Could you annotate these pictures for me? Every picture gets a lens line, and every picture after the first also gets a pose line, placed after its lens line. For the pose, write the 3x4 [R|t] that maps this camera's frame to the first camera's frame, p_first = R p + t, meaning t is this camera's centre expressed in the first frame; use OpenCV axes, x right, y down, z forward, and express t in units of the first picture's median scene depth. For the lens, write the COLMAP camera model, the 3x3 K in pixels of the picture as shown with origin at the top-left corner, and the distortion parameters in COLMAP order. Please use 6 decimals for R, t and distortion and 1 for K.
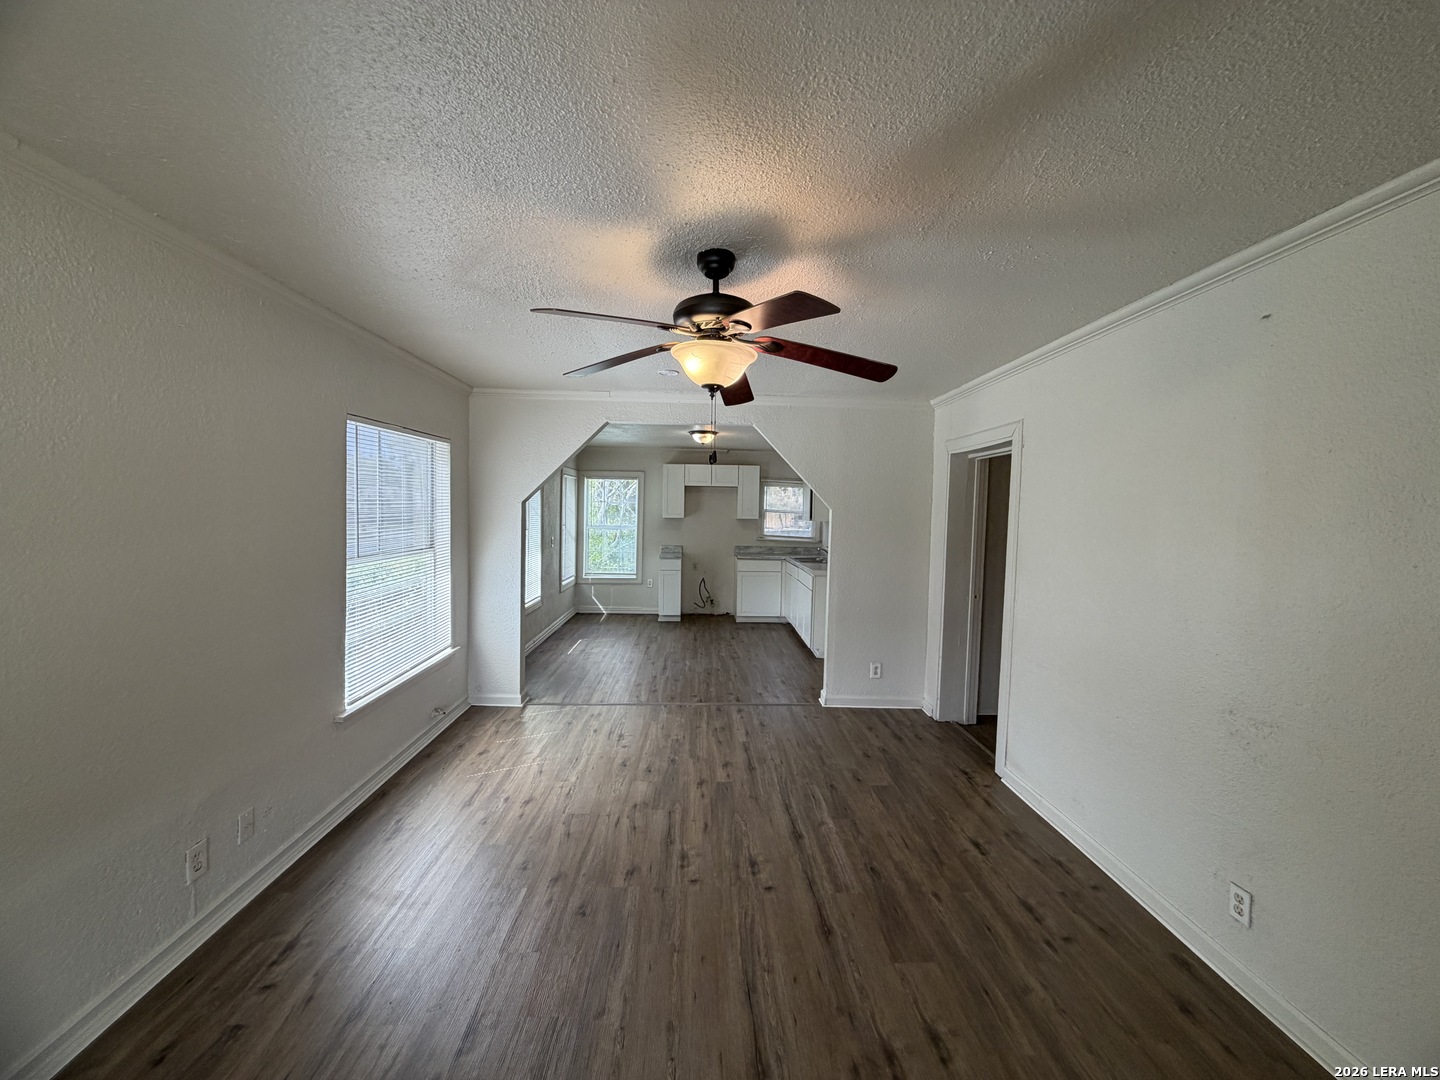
lens RADIAL K [[572.4, 0, 715.7], [0, 572.4, 537.4], [0, 0, 1]] dist [-0.001559, -0.000528]
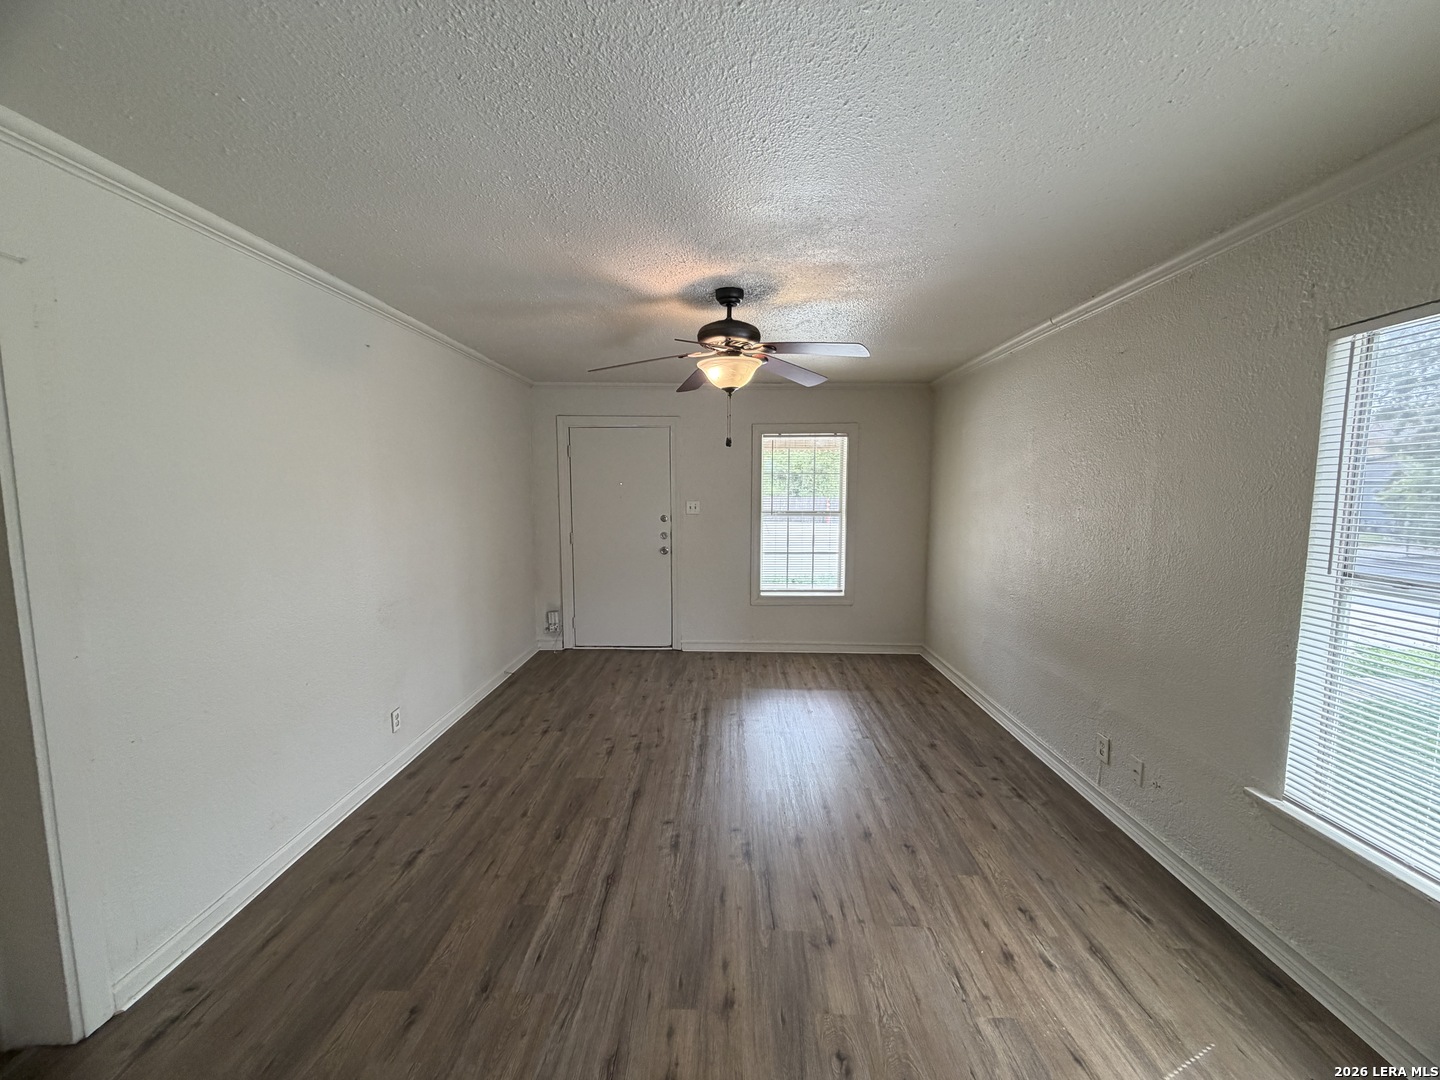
lens RADIAL K [[572.4, 0, 715.7], [0, 572.4, 537.4], [0, 0, 1]] dist [-0.001559, -0.000528]
pose [[-0.998262, -0.025144, 0.053299, -0.013017], [-0.017481, 0.990048, 0.139641, -0.026389], [-0.056280, 0.138467, -0.988767, 0.597676]]
